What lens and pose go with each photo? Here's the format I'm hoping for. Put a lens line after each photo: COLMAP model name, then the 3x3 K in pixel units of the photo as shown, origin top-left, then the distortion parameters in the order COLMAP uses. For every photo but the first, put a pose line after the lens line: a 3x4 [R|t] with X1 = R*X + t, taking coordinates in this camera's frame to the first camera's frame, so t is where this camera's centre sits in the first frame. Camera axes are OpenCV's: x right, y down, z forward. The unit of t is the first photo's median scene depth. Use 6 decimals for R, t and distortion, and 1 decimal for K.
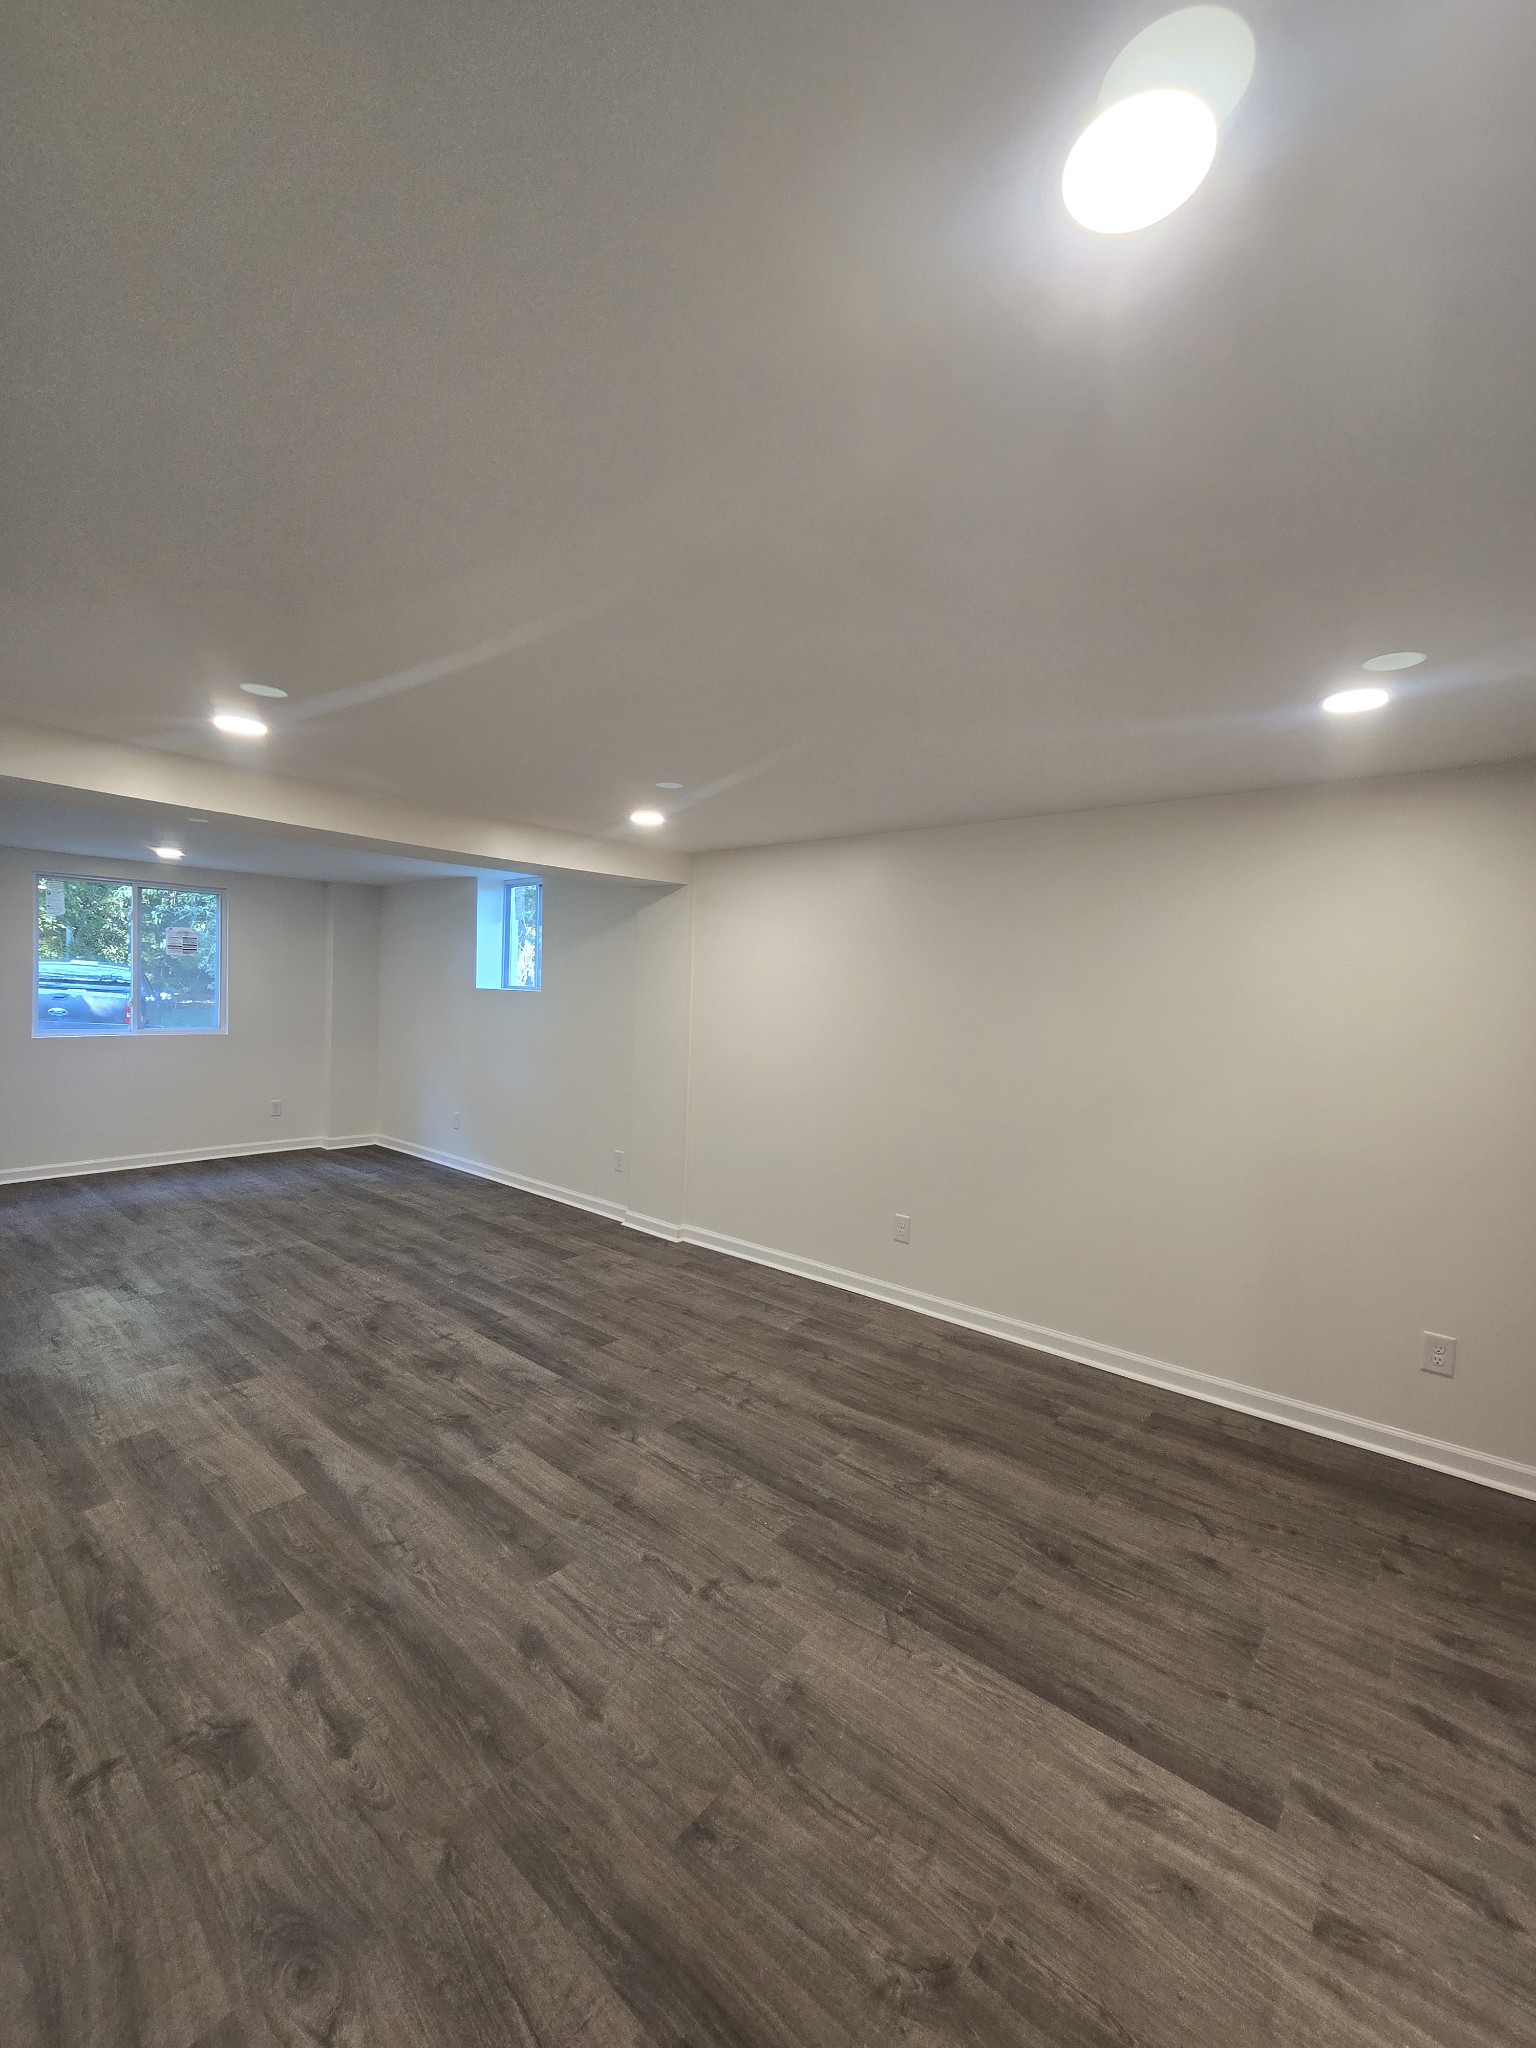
lens RADIAL K [[839.6, 0, 770.0], [0, 839.6, 1036.1], [0, 0, 1]] dist [-0.009566, 0.003136]
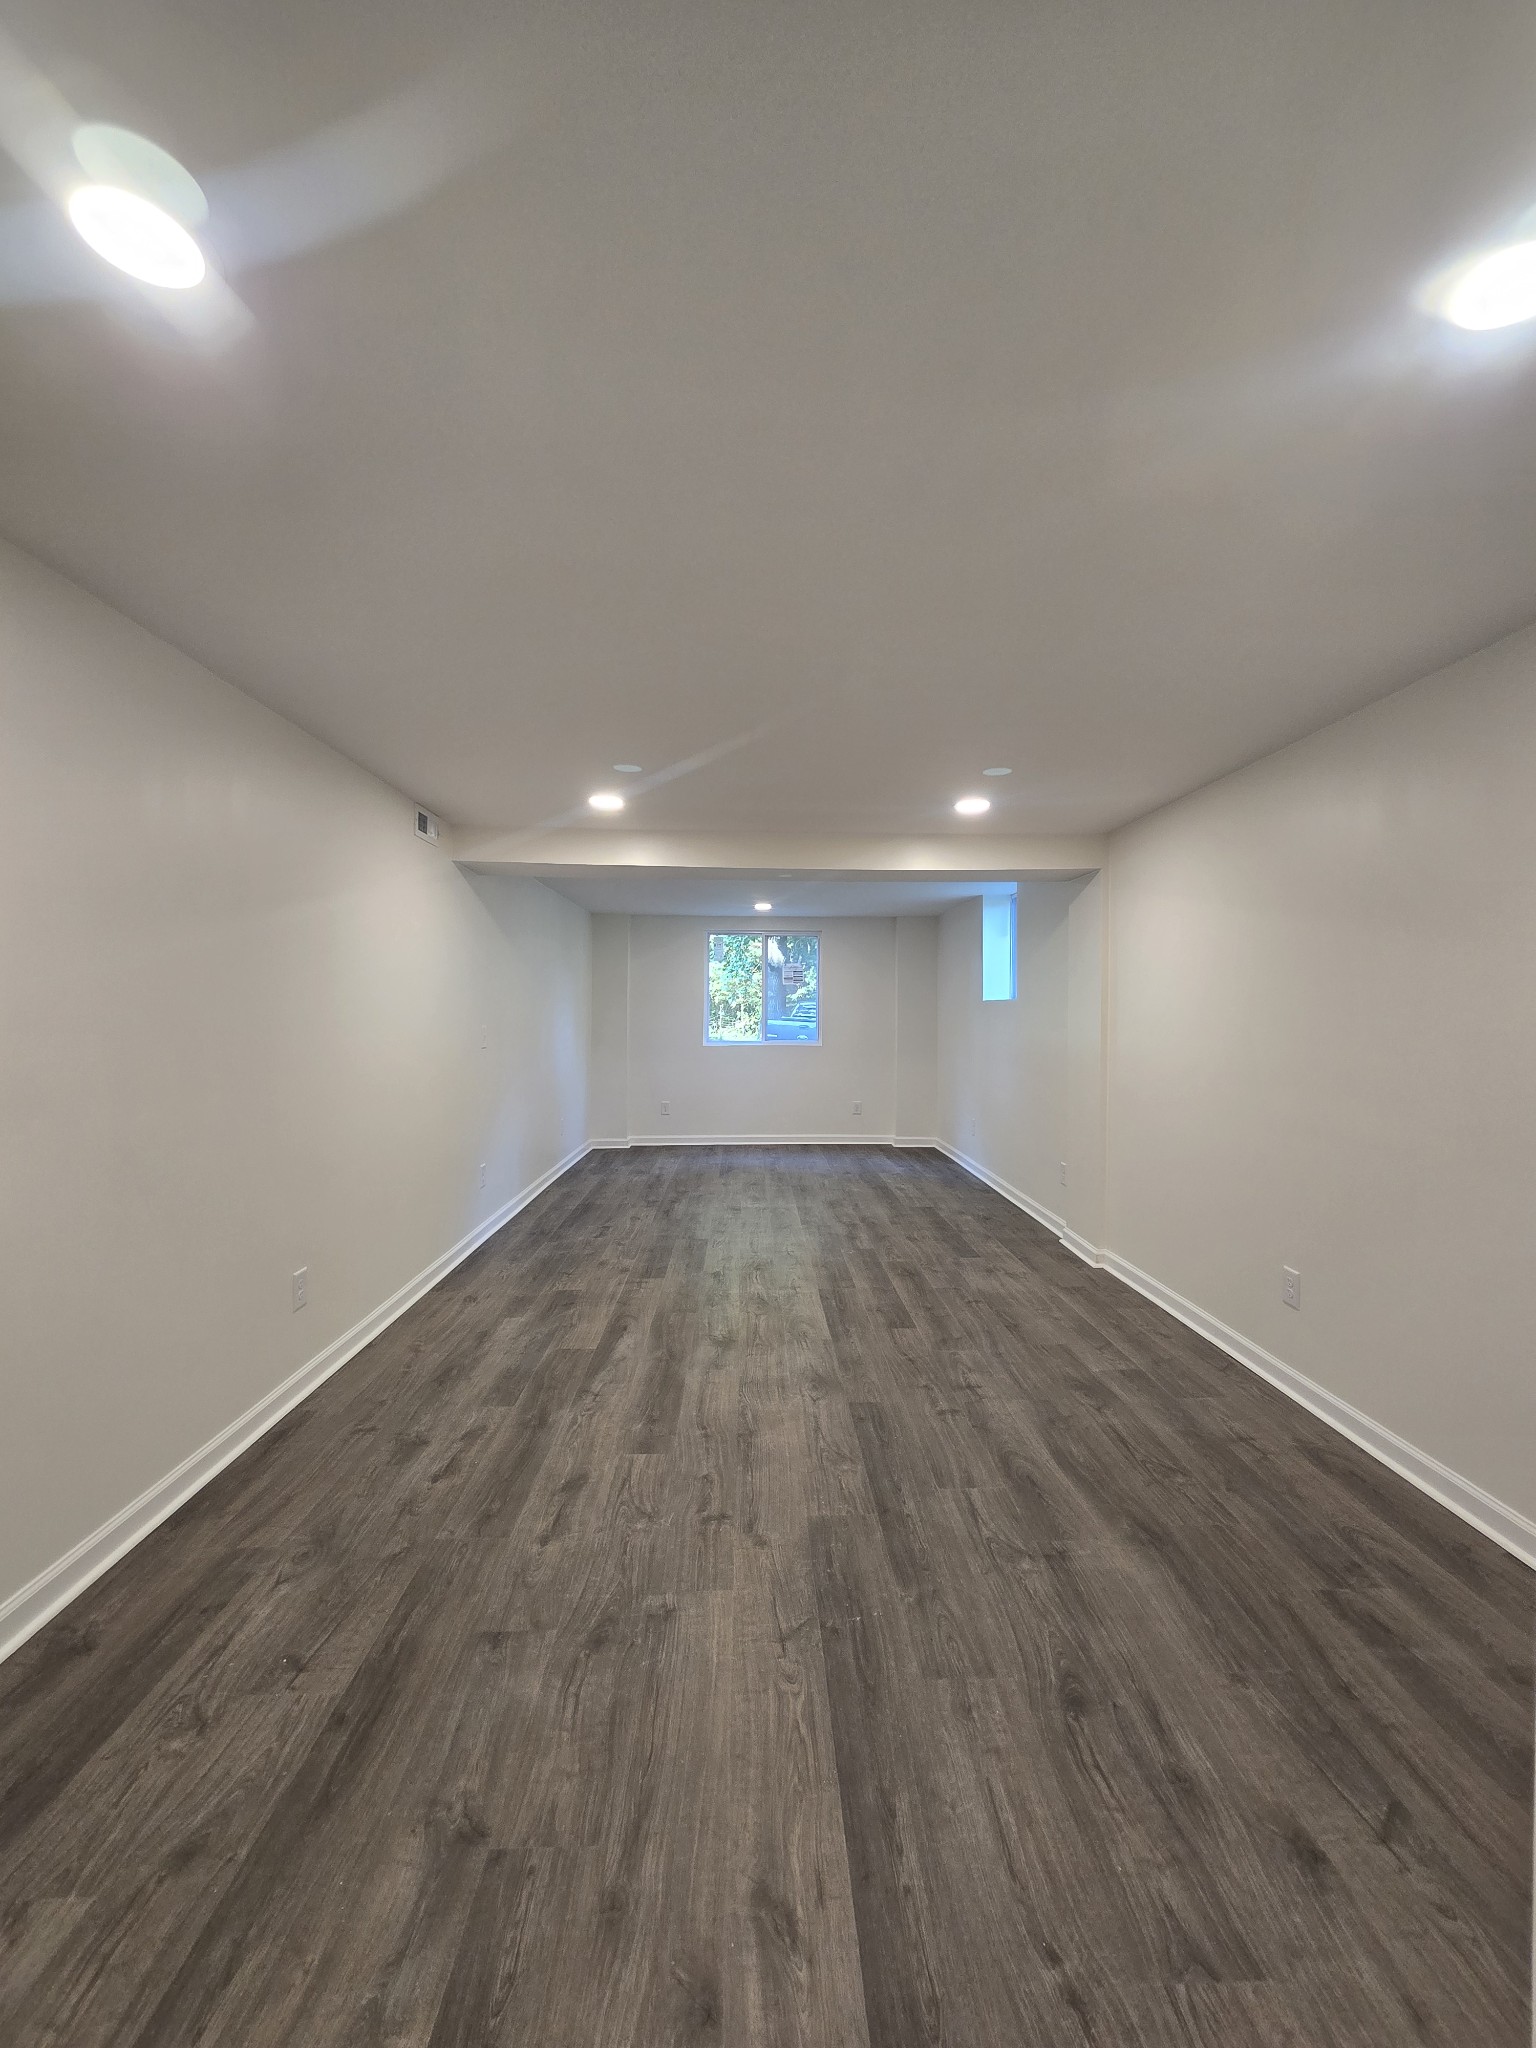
lens RADIAL K [[838.6, 0, 768.0], [0, 838.6, 1024.0], [0, 0, 1]] dist [-0.002183, -0.000360]
pose [[0.670727, -0.019038, -0.741460, 0.801846], [-0.024184, 0.998578, -0.047516, 0.095038], [0.741310, 0.049802, 0.669312, 0.333136]]
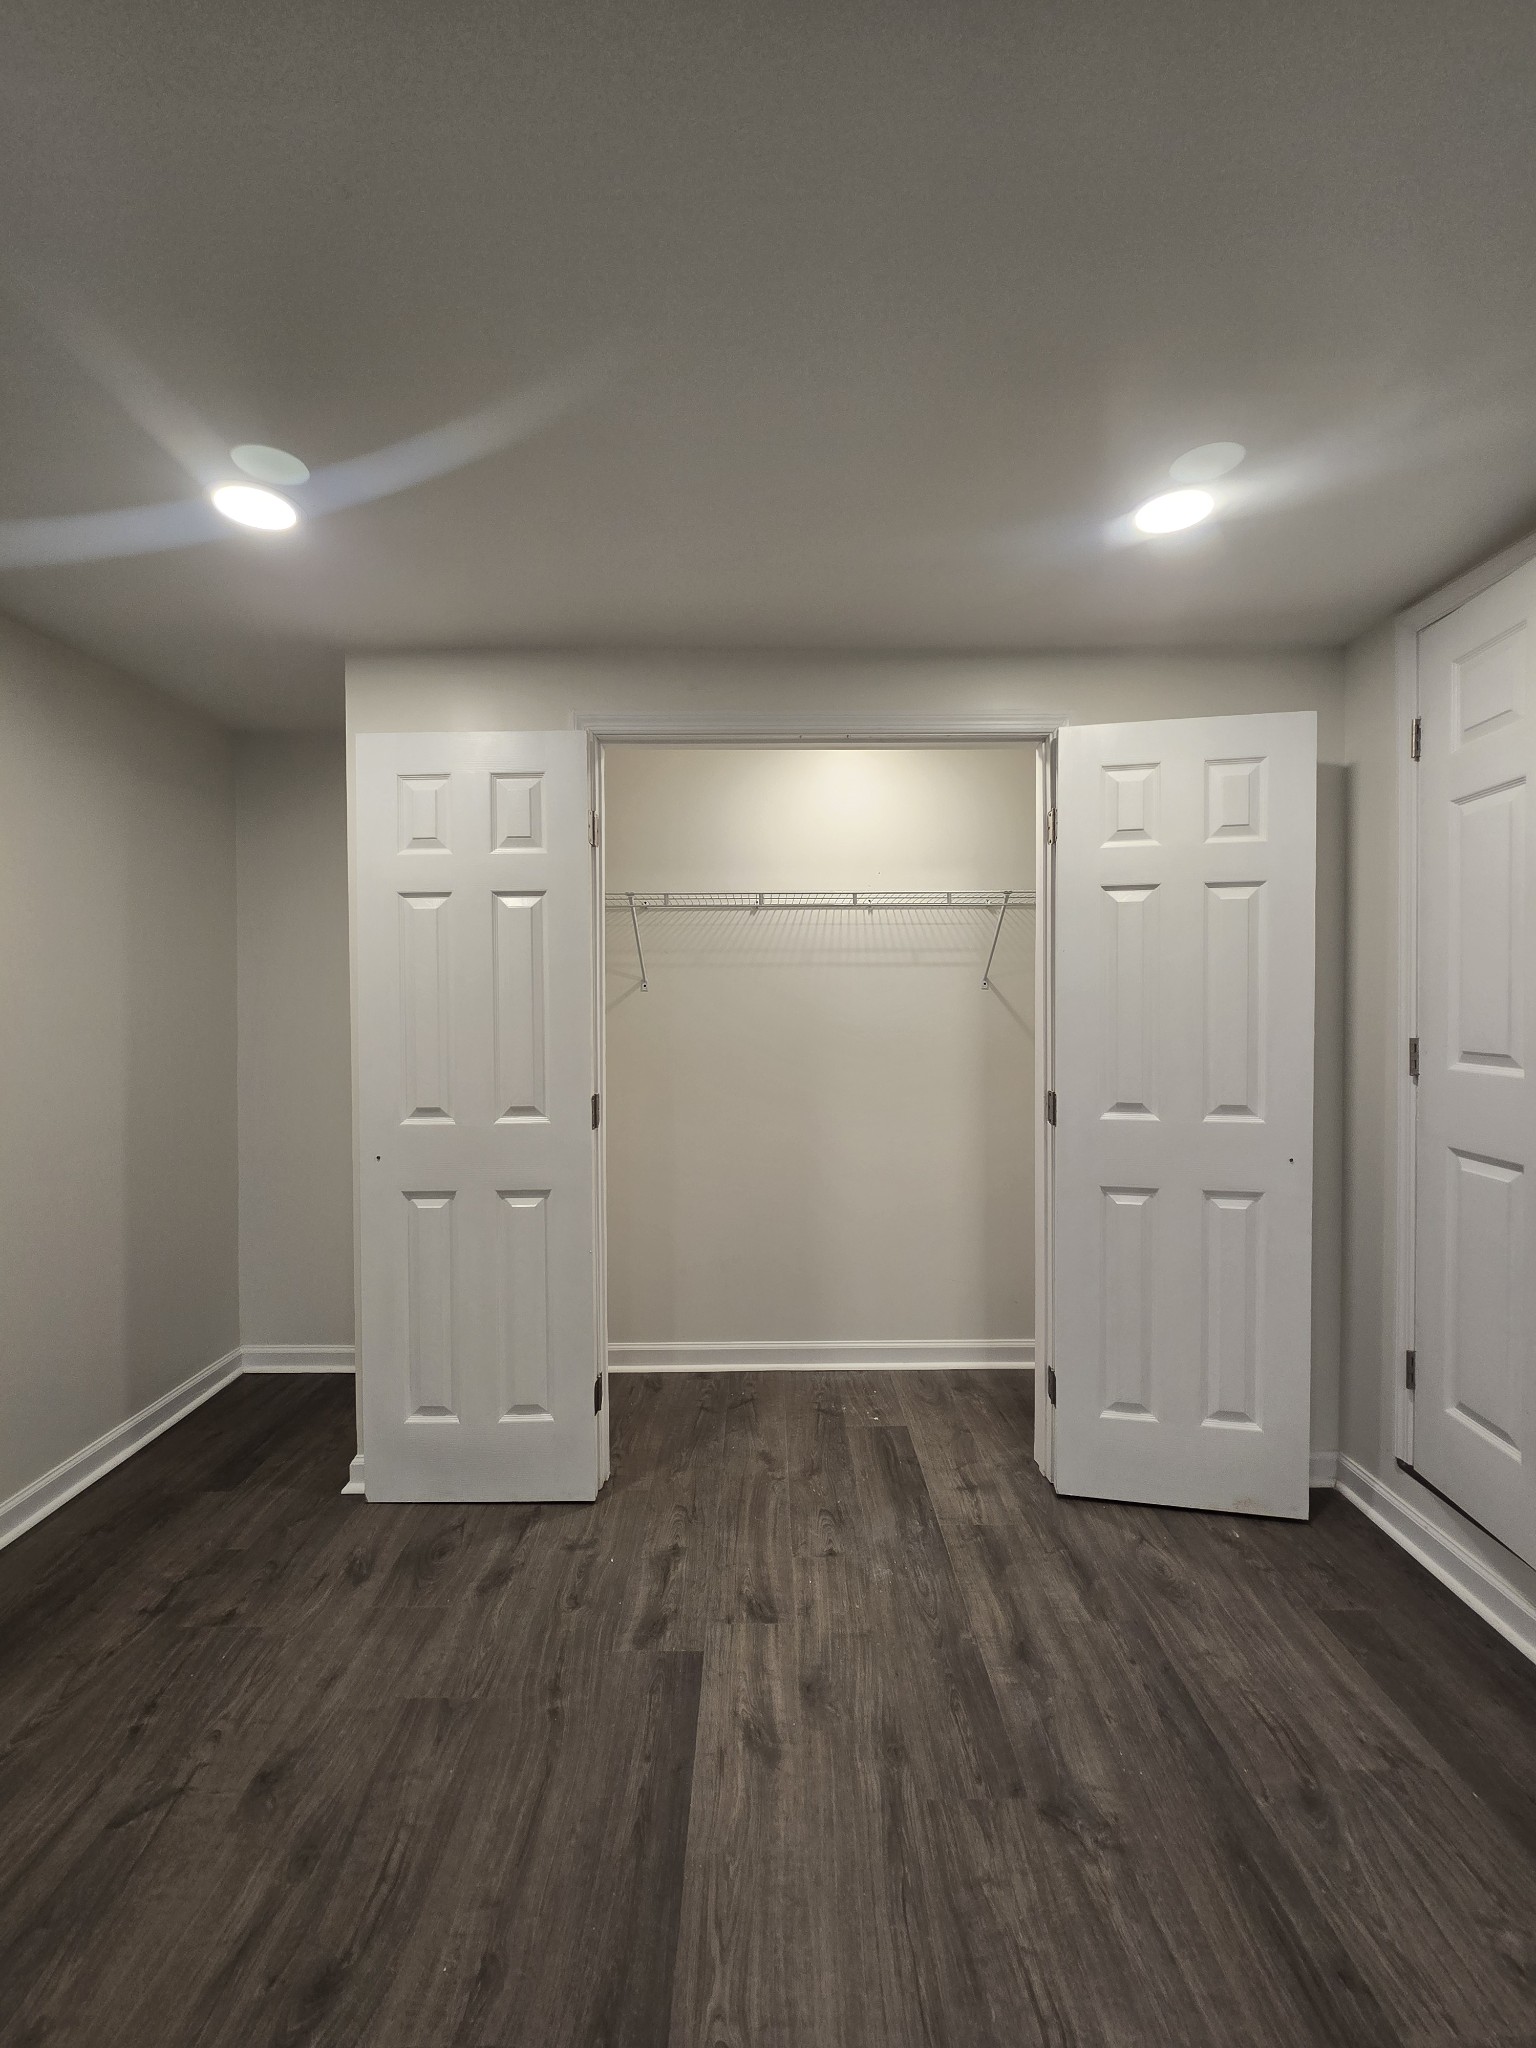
lens RADIAL K [[839.6, 0, 770.0], [0, 839.6, 1036.1], [0, 0, 1]] dist [-0.009566, 0.003136]
pose [[-0.656721, -0.063187, 0.751481, -0.189587], [0.022281, 0.994423, 0.103086, 0.009464], [-0.753804, 0.084443, -0.651651, 1.207752]]
